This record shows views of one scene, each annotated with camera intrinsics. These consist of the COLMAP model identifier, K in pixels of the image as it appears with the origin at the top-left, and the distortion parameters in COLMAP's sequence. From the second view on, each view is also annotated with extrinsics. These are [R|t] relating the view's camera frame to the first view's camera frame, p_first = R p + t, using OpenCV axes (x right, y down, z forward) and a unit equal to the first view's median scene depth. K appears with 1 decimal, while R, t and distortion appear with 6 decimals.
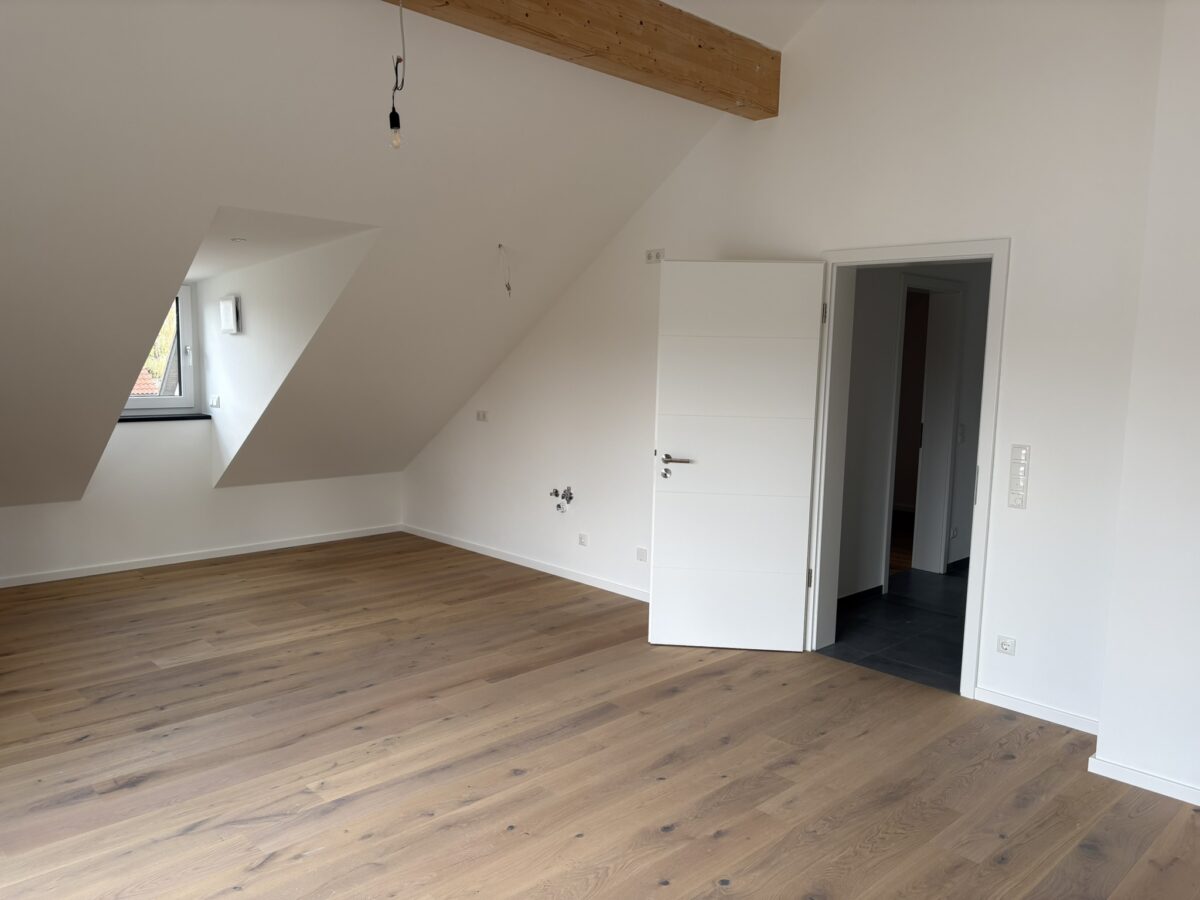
lens RADIAL K [[906.0, 0, 600.9], [0, 906.0, 449.4], [0, 0, 1]] dist [0.061338, -0.067318]
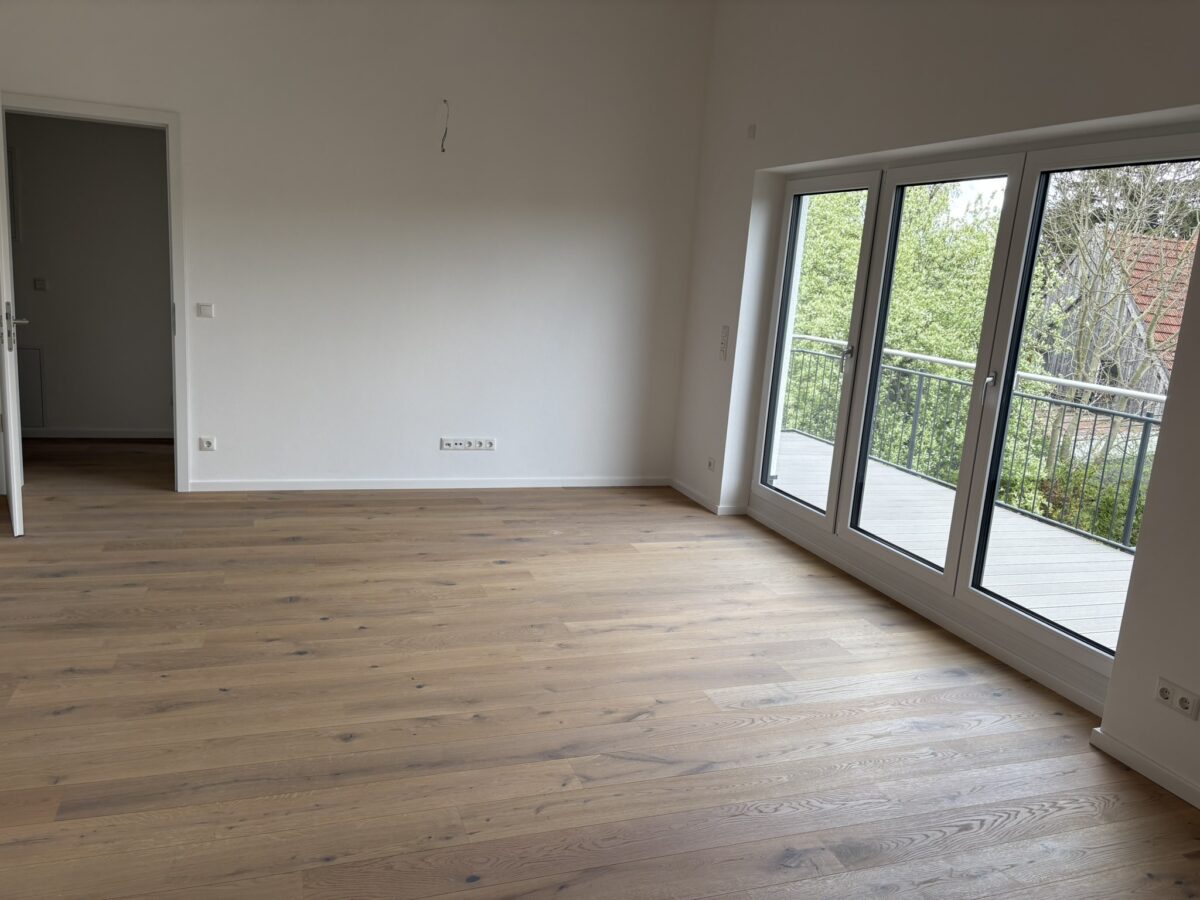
lens RADIAL K [[906.0, 0, 600.9], [0, 906.0, 449.4], [0, 0, 1]] dist [0.061338, -0.067318]
pose [[-0.902938, -0.174828, 0.392604, -0.616857], [-0.054637, 0.952804, 0.298630, -0.163056], [-0.426283, 0.248194, -0.869875, 1.663311]]
